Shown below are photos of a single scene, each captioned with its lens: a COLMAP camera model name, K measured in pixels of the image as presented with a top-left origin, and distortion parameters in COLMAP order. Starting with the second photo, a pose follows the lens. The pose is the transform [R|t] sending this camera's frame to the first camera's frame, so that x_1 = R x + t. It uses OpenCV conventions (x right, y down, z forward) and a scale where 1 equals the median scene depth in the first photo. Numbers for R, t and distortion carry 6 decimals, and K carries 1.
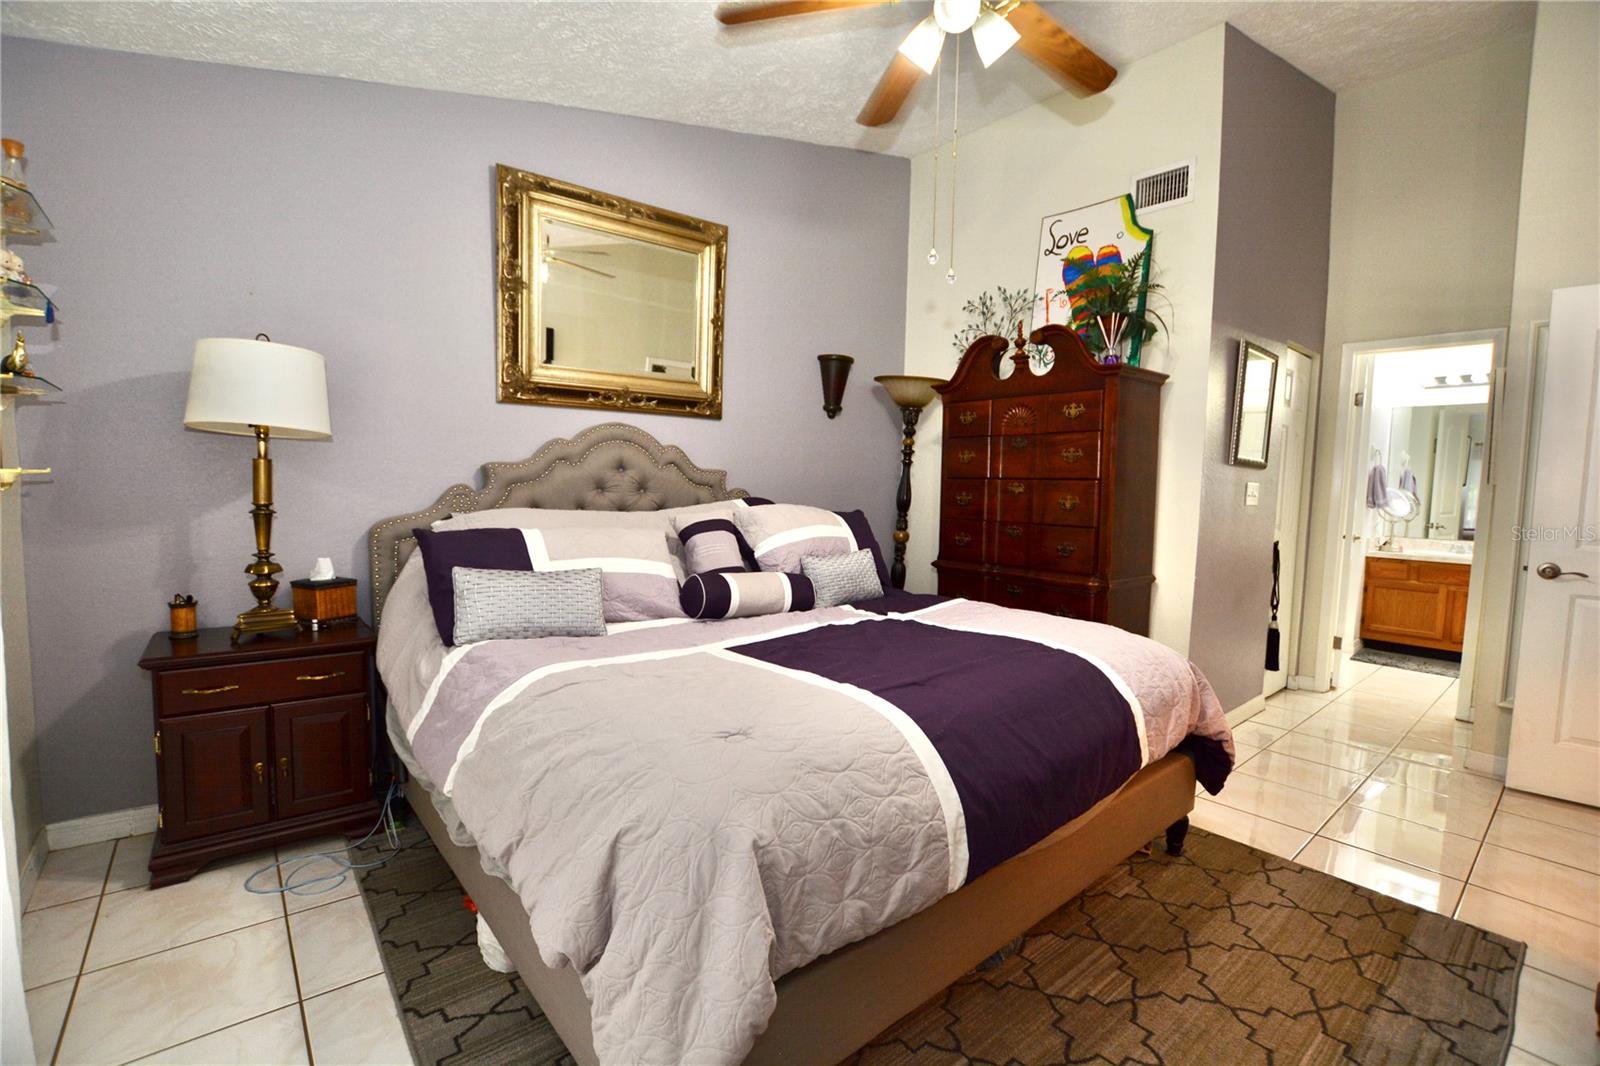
lens RADIAL K [[707.2, 0, 797.6], [0, 707.2, 535.1], [0, 0, 1]] dist [-0.036821, 0.006847]
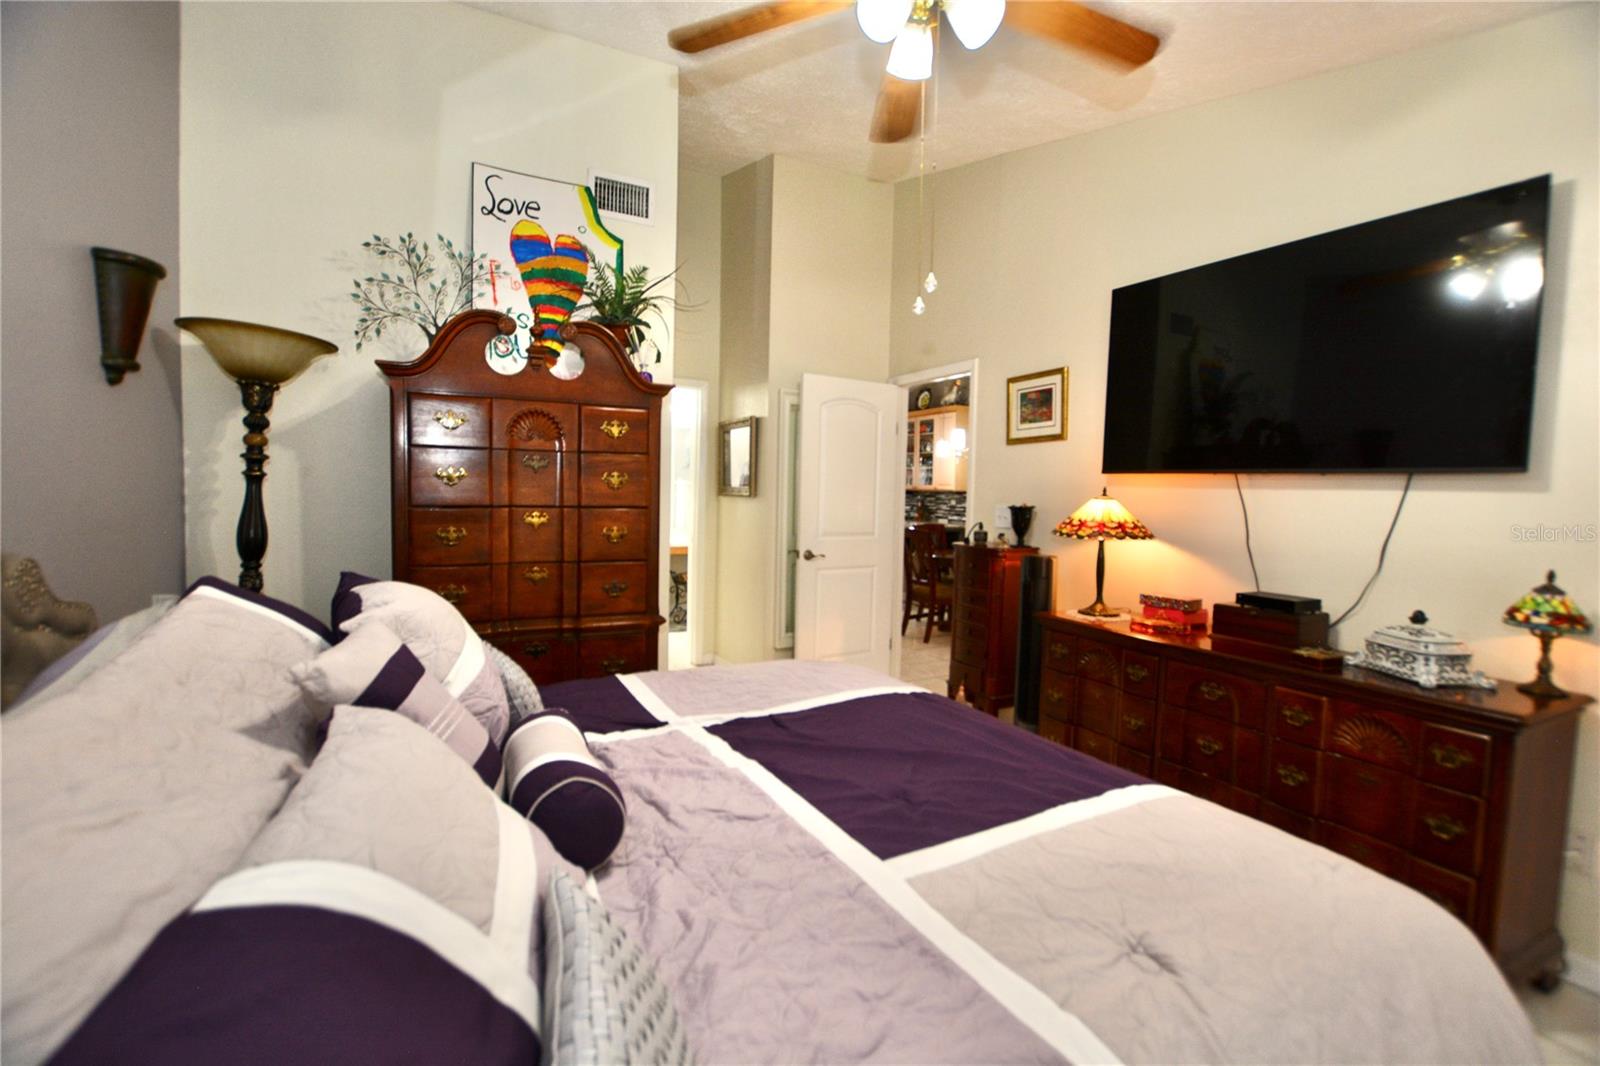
lens RADIAL K [[707.2, 0, 805.8], [0, 707.2, 535.8], [0, 0, 1]] dist [-0.036821, 0.006847]
pose [[0.208576, -0.081170, 0.974632, -0.432788], [0.051279, 0.996087, 0.071983, -0.098684], [-0.976661, 0.034964, 0.211922, 0.609234]]
